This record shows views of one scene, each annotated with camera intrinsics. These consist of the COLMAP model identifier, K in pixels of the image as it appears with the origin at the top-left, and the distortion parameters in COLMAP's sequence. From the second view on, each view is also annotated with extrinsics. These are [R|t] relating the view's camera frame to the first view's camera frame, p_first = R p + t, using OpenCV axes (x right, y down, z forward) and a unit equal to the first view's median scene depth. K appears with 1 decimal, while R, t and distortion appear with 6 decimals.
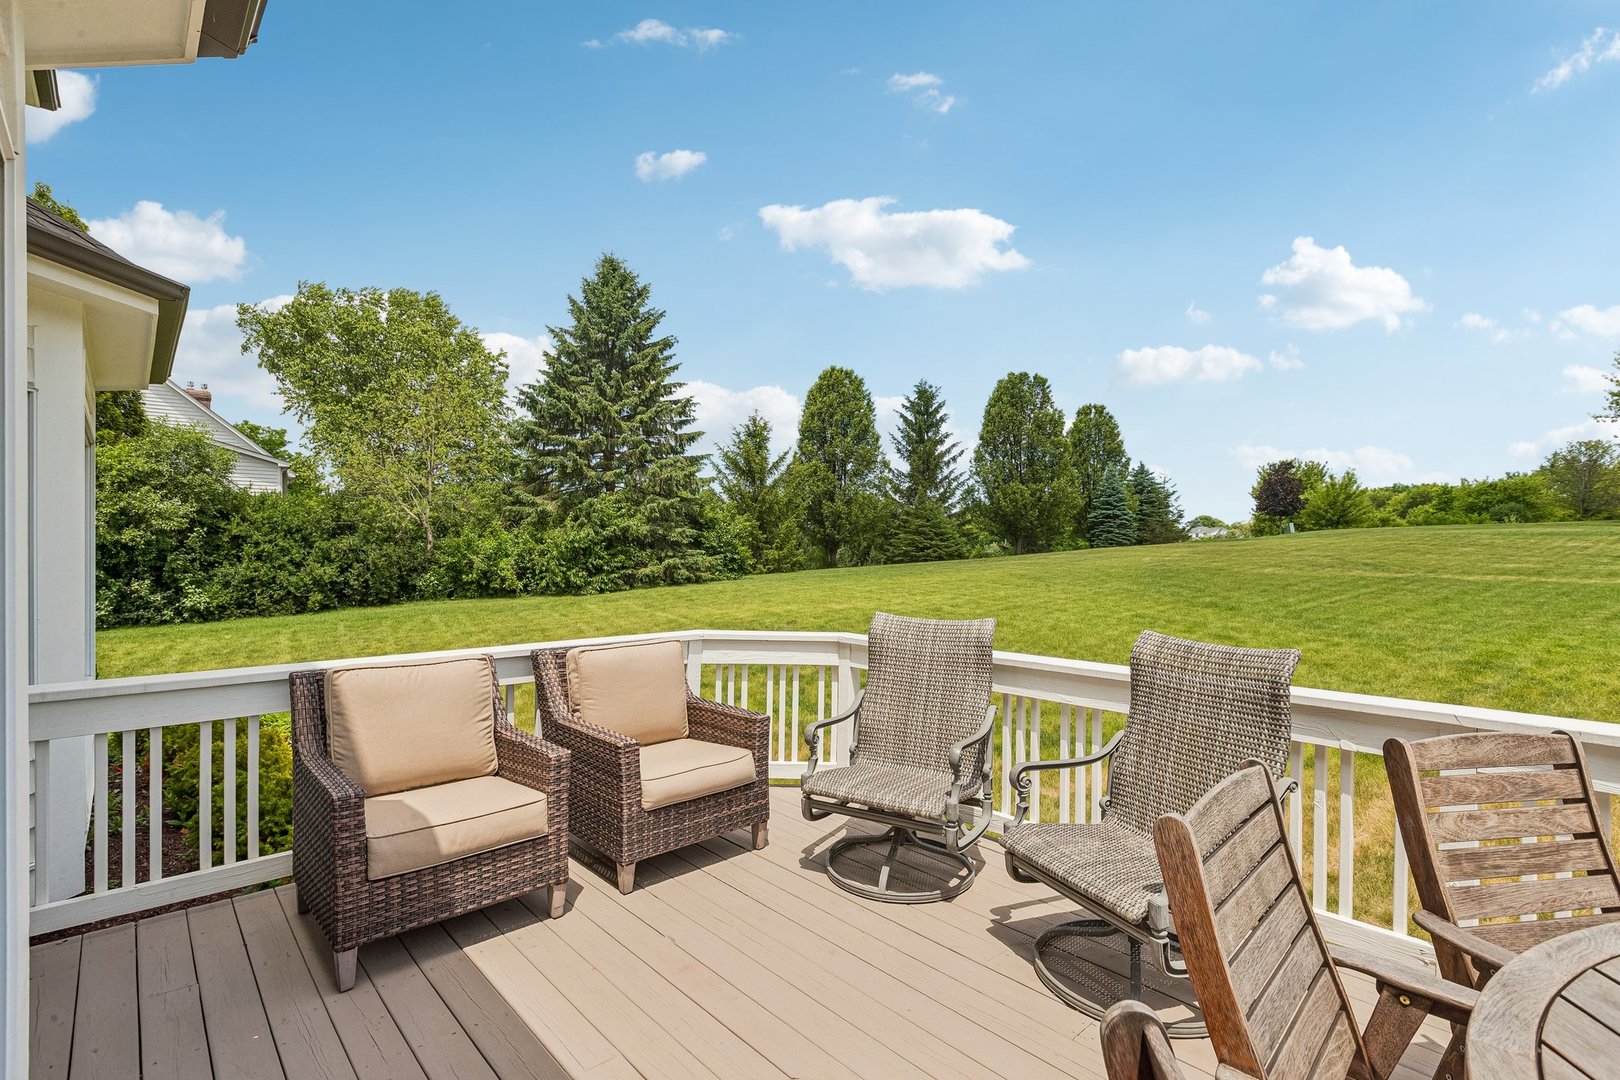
lens RADIAL K [[741.2, 0, 803.9], [0, 741.2, 543.0], [0, 0, 1]] dist [-0.017509, 0.003863]
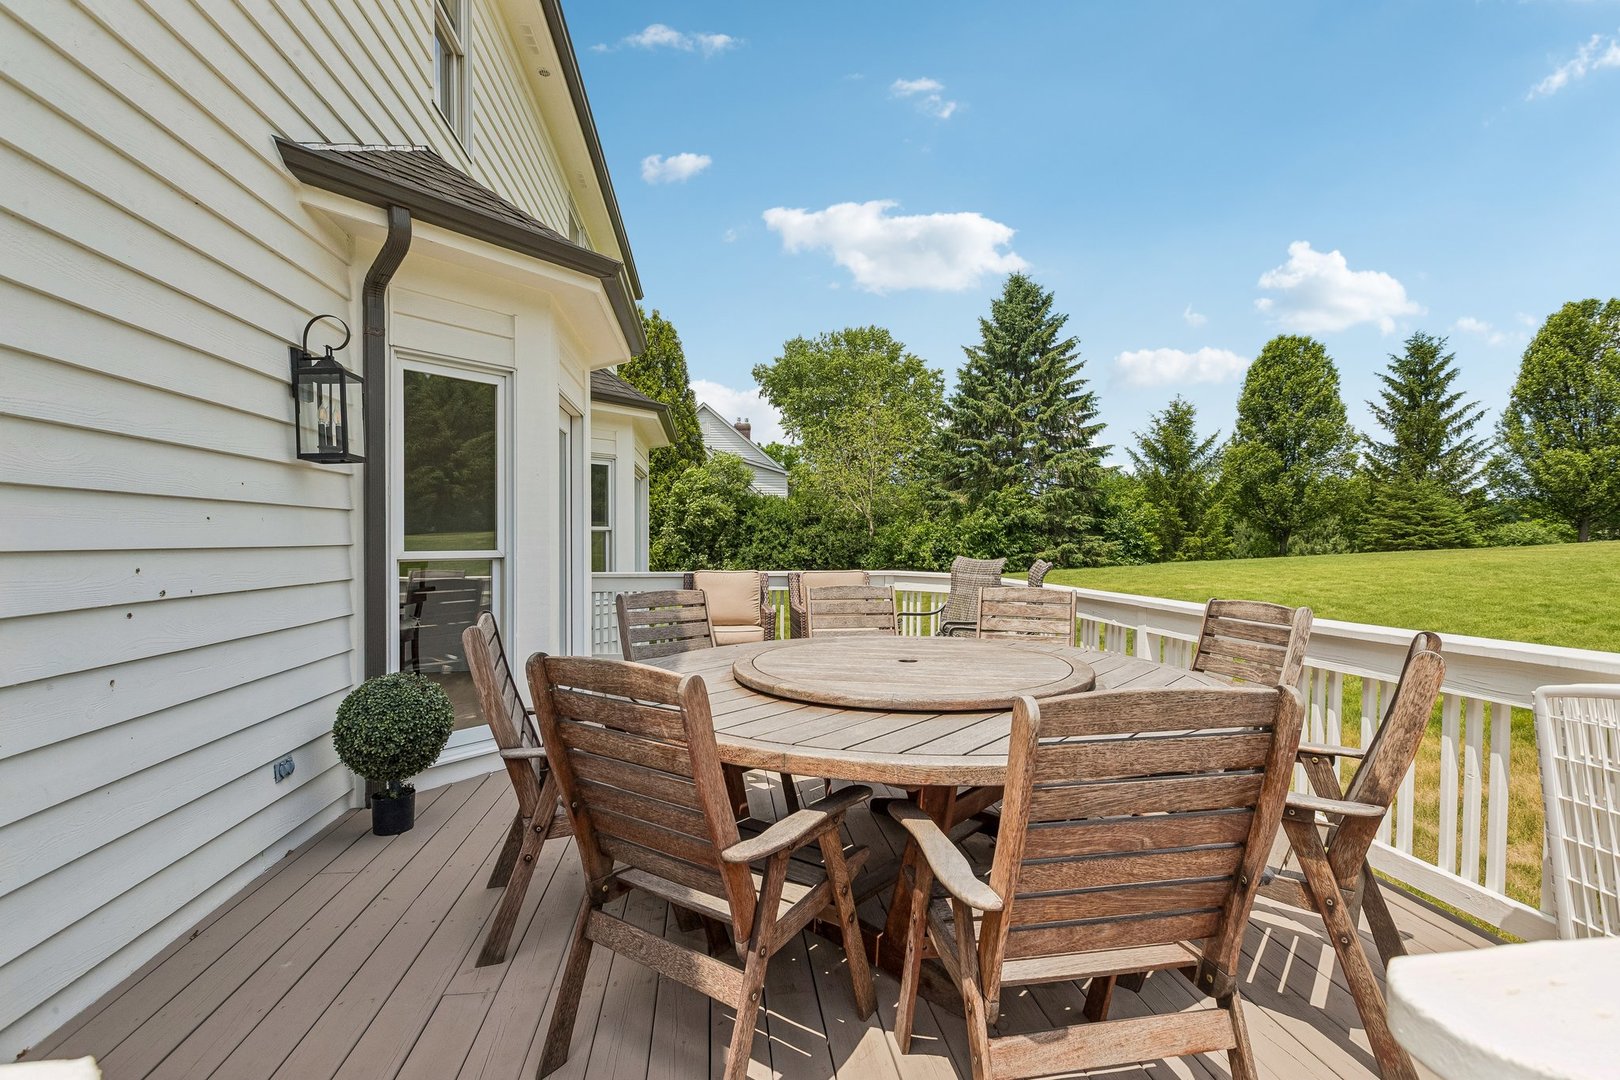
lens RADIAL K [[741.2, 0, 825.8], [0, 741.2, 539.5], [0, 0, 1]] dist [-0.017509, 0.003863]
pose [[0.811045, -0.001716, -0.584981, 0.159409], [0.003929, 0.999989, 0.002514, 0.010292], [0.584970, -0.004337, 0.811043, -0.082721]]
